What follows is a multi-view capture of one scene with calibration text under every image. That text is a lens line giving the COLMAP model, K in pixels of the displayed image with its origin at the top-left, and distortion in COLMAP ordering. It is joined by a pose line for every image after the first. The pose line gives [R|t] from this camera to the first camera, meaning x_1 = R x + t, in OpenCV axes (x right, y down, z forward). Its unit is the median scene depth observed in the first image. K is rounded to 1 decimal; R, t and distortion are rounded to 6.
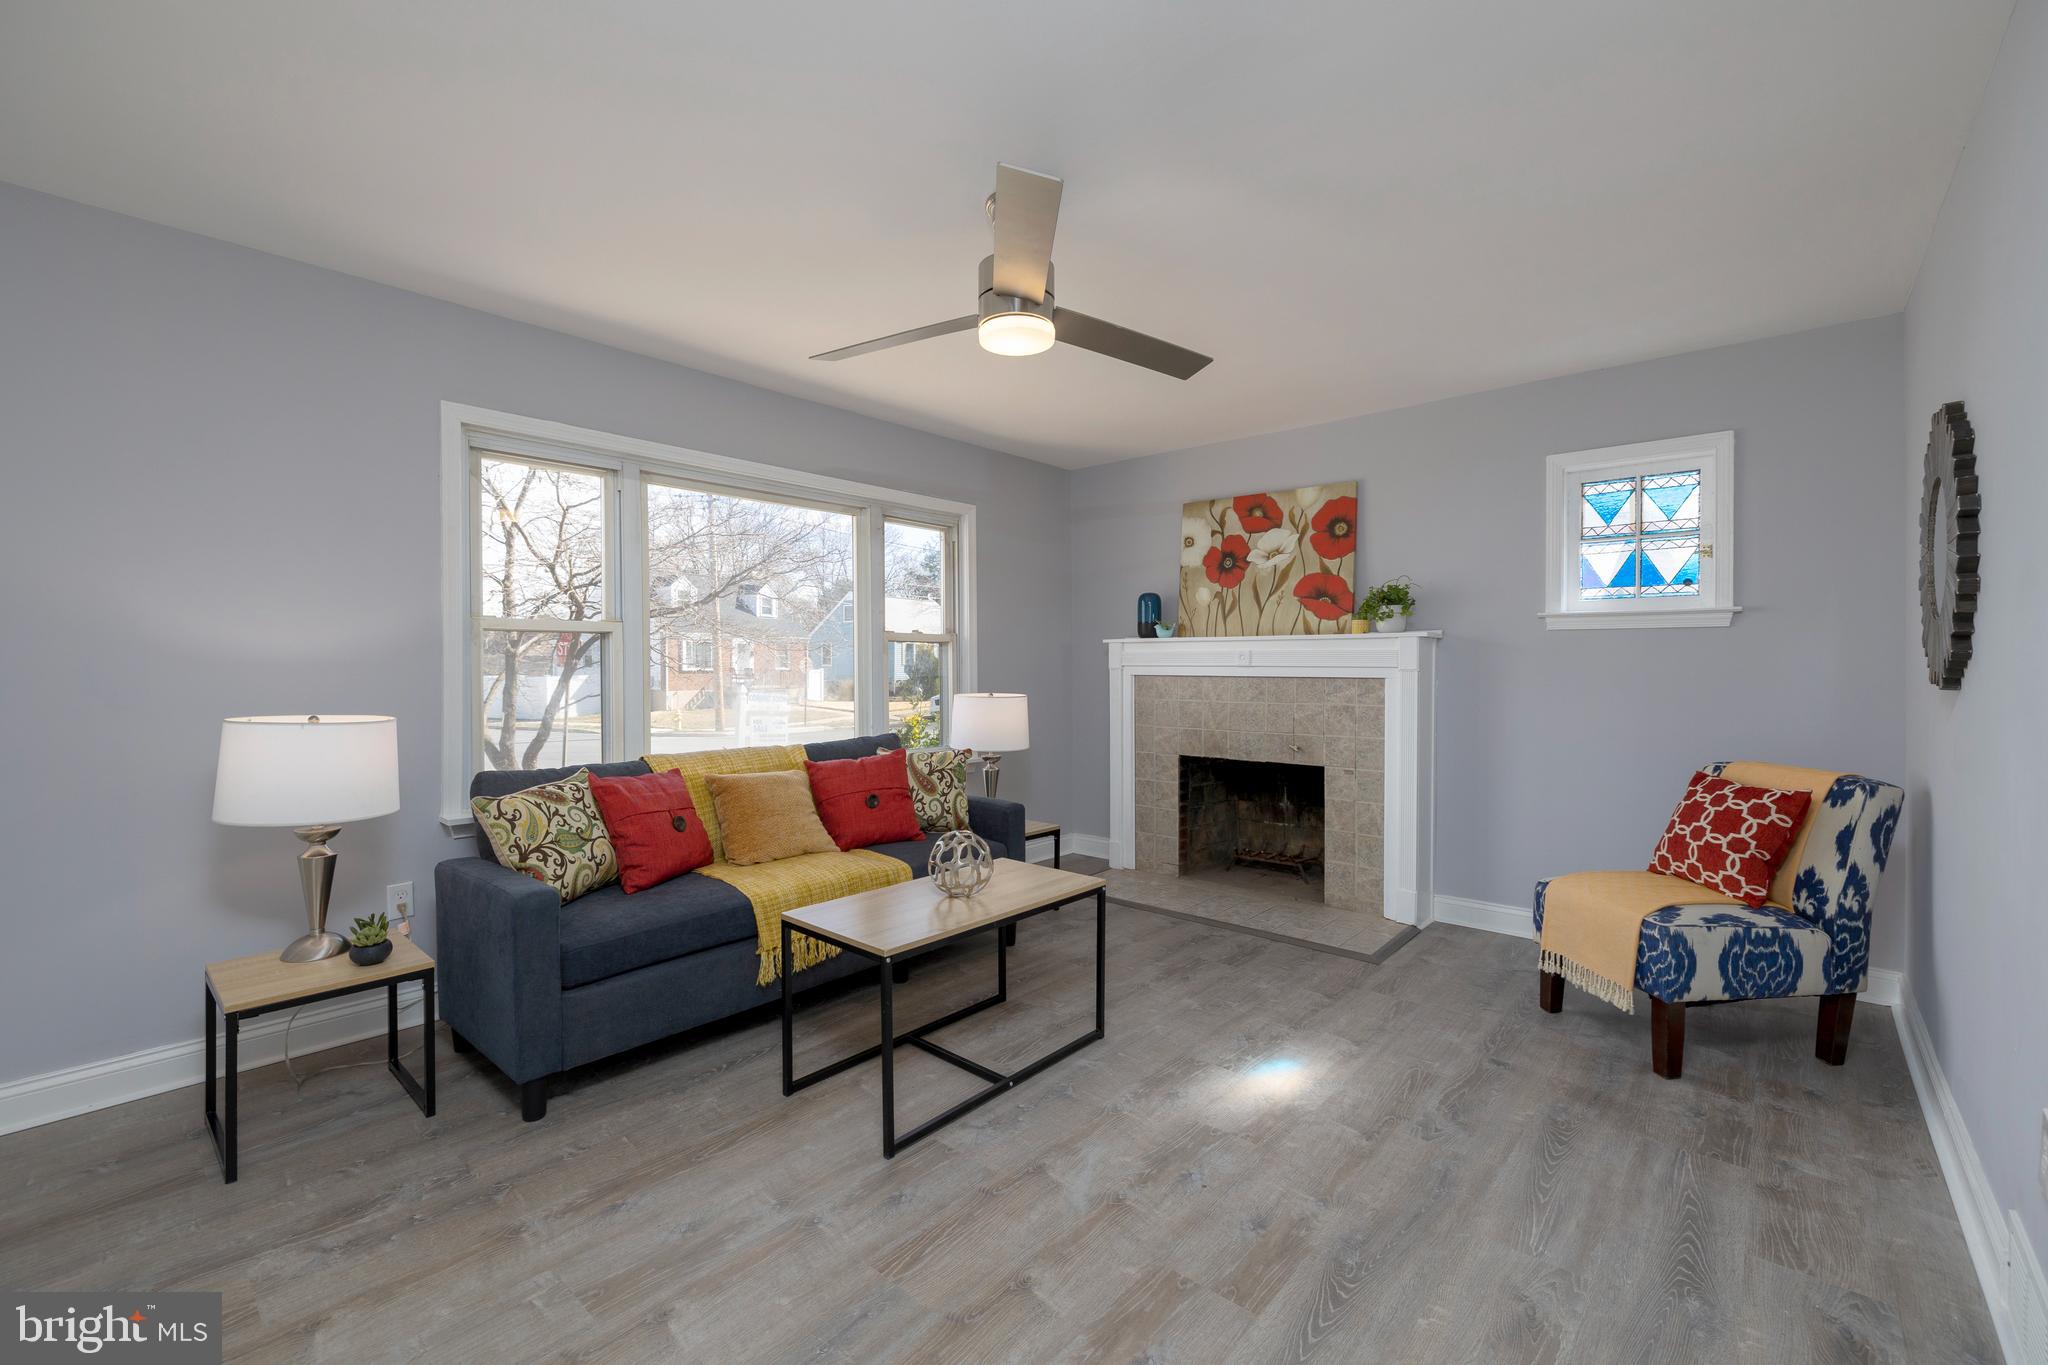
lens RADIAL K [[869.3, 0, 1019.1], [0, 869.3, 667.8], [0, 0, 1]] dist [-0.004051, 0.001079]
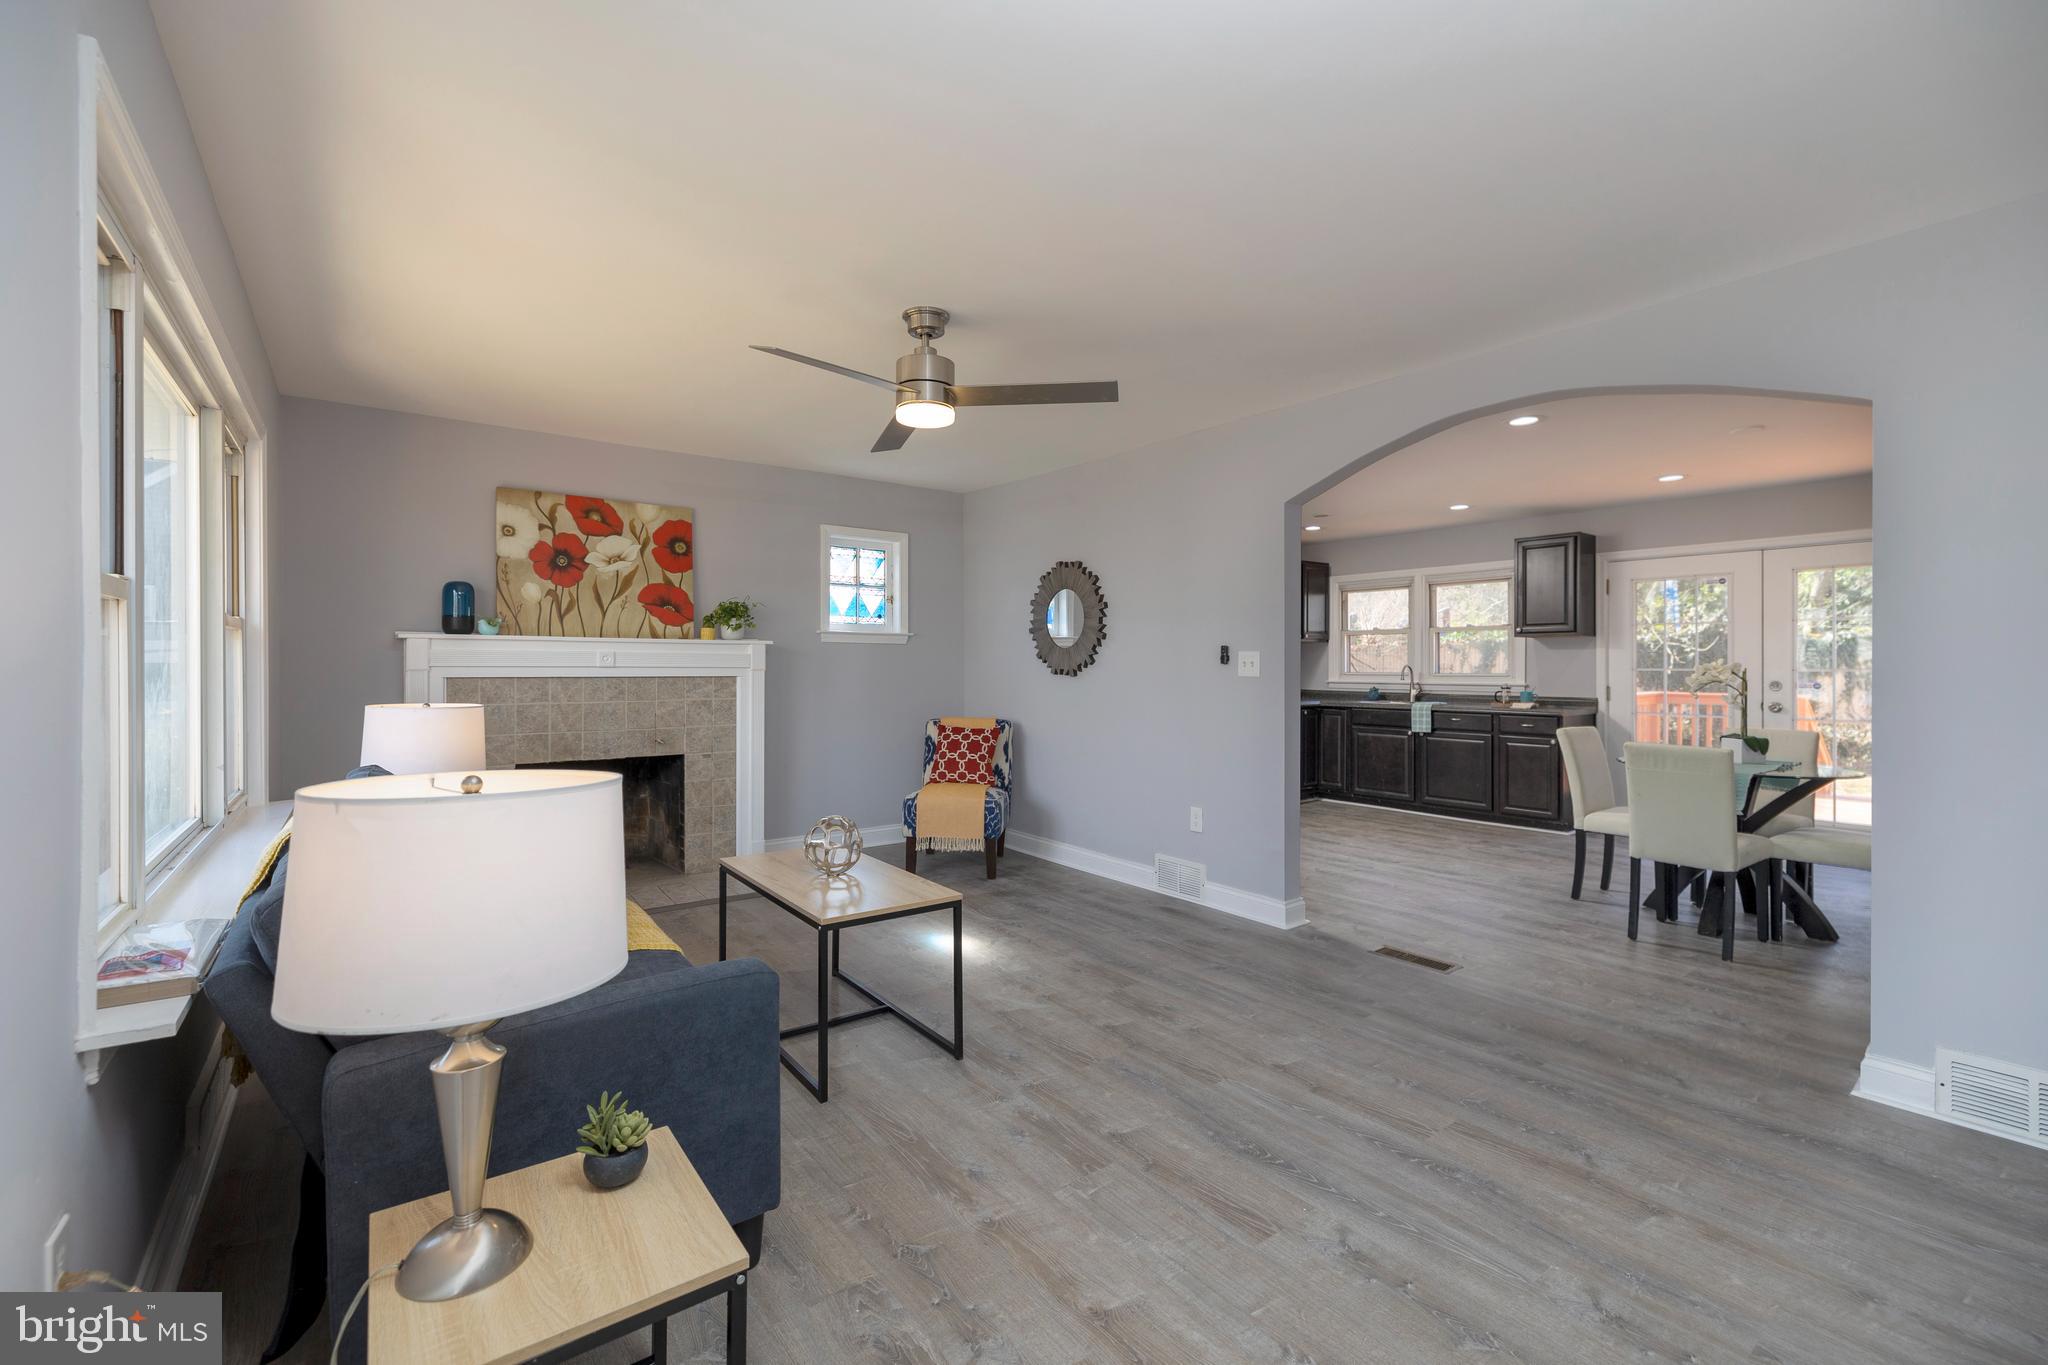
lens RADIAL K [[869.3, 0, 1038.8], [0, 869.3, 659.9], [0, 0, 1]] dist [-0.004051, 0.001079]
pose [[0.178837, 0.006393, 0.983858, -0.718043], [0.002176, 0.999974, -0.006893, -0.002037], [-0.983876, 0.003373, 0.178818, 0.346022]]
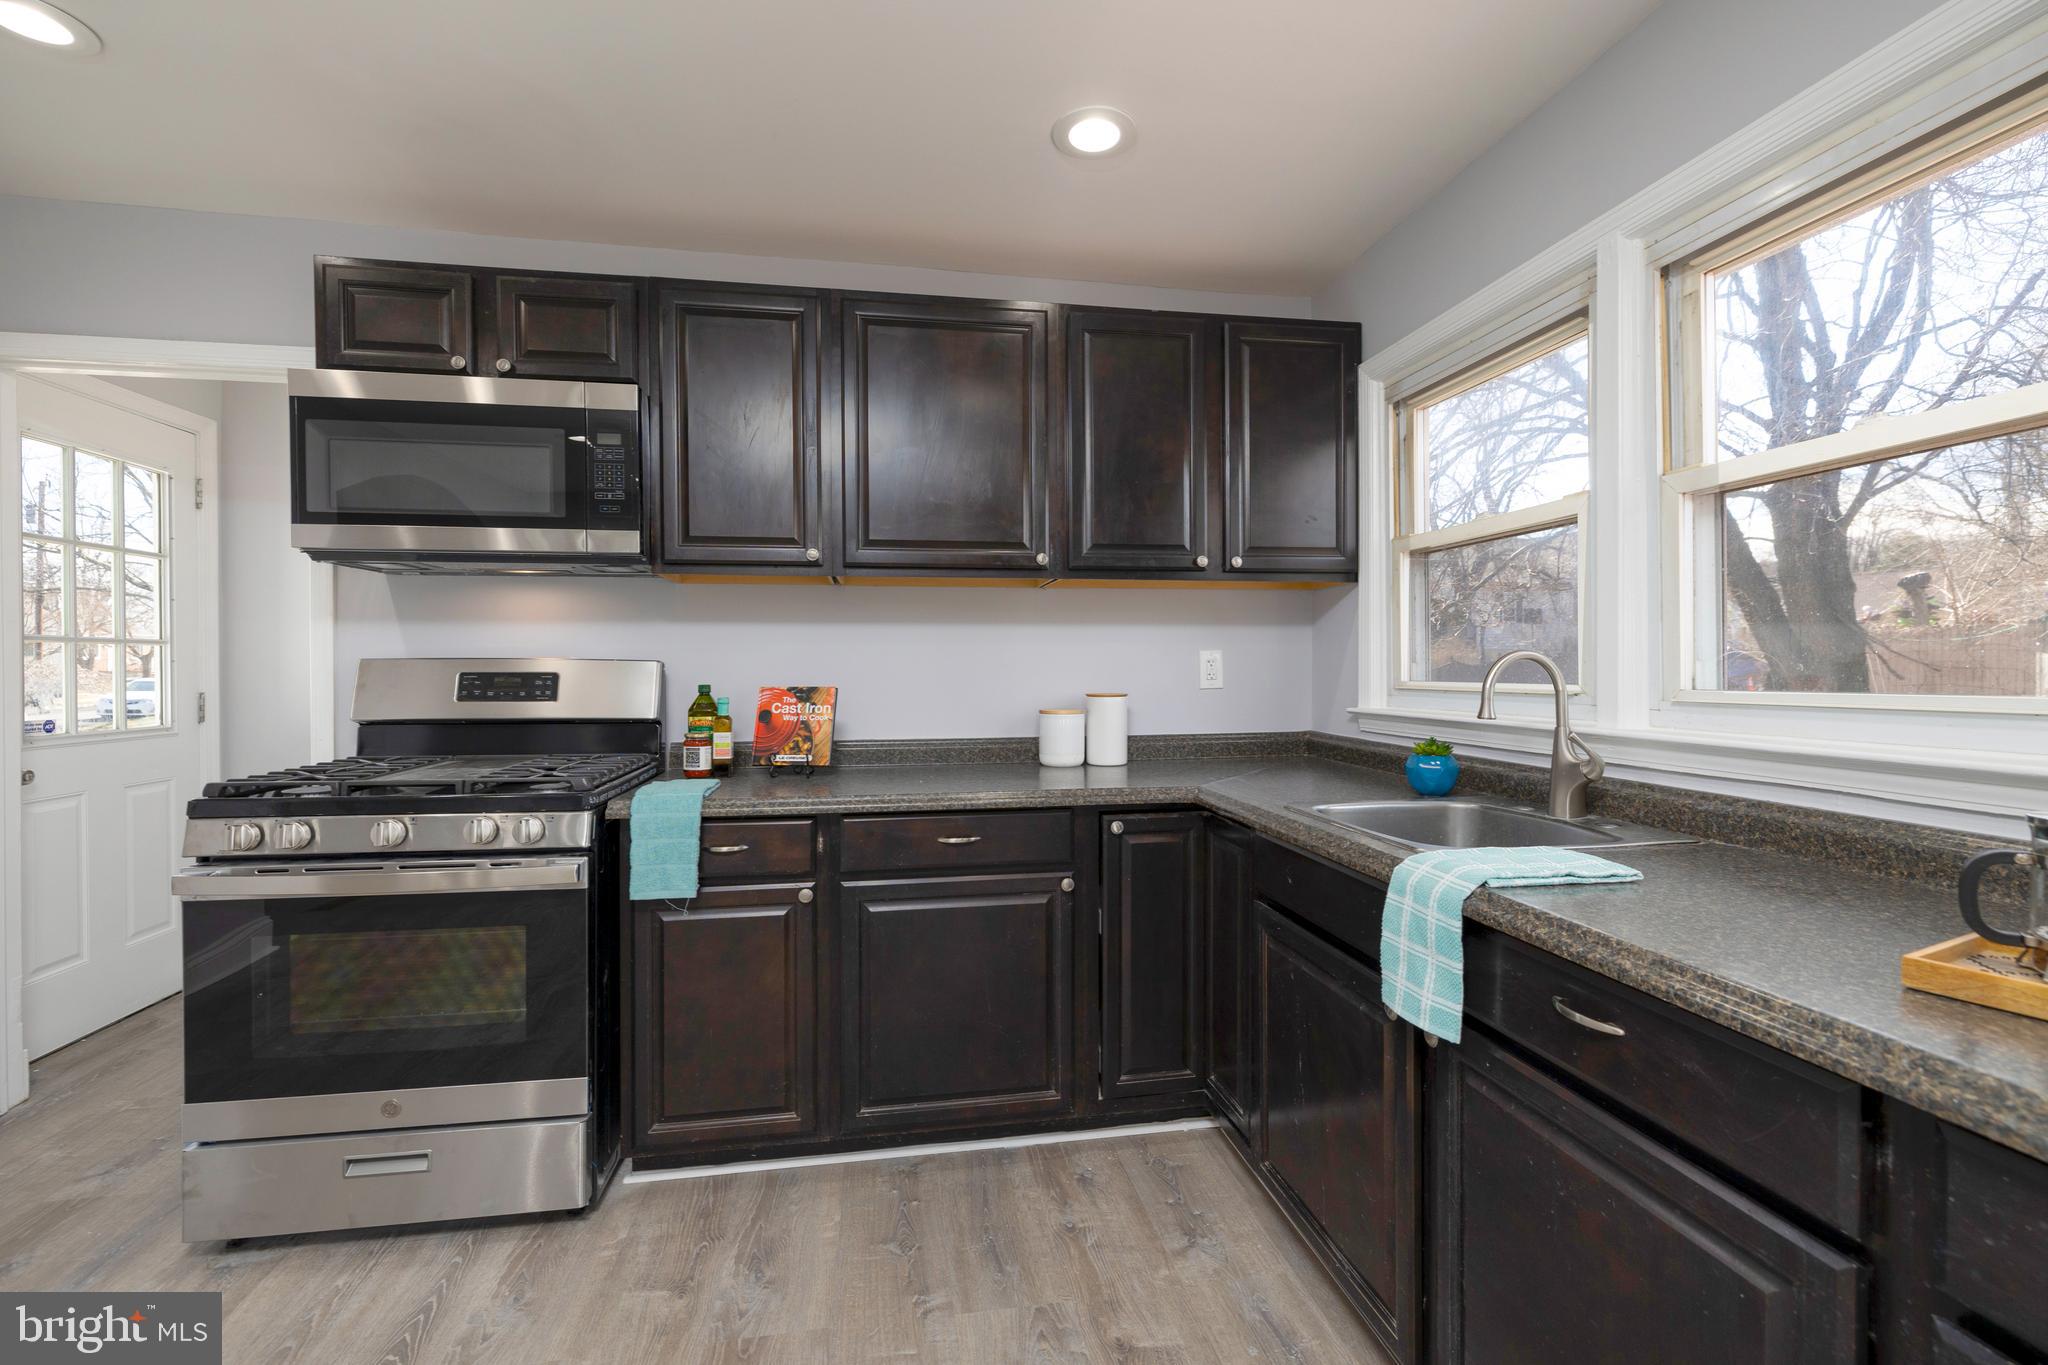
lens RADIAL K [[869.3, 0, 1037.2], [0, 869.3, 674.4], [0, 0, 1]] dist [-0.004051, 0.001079]
pose [[0.625048, -0.009180, 0.780532, 0.821220], [0.006759, 0.999957, 0.006348, 0.005304], [-0.780557, 0.001307, 0.625083, -0.186439]]
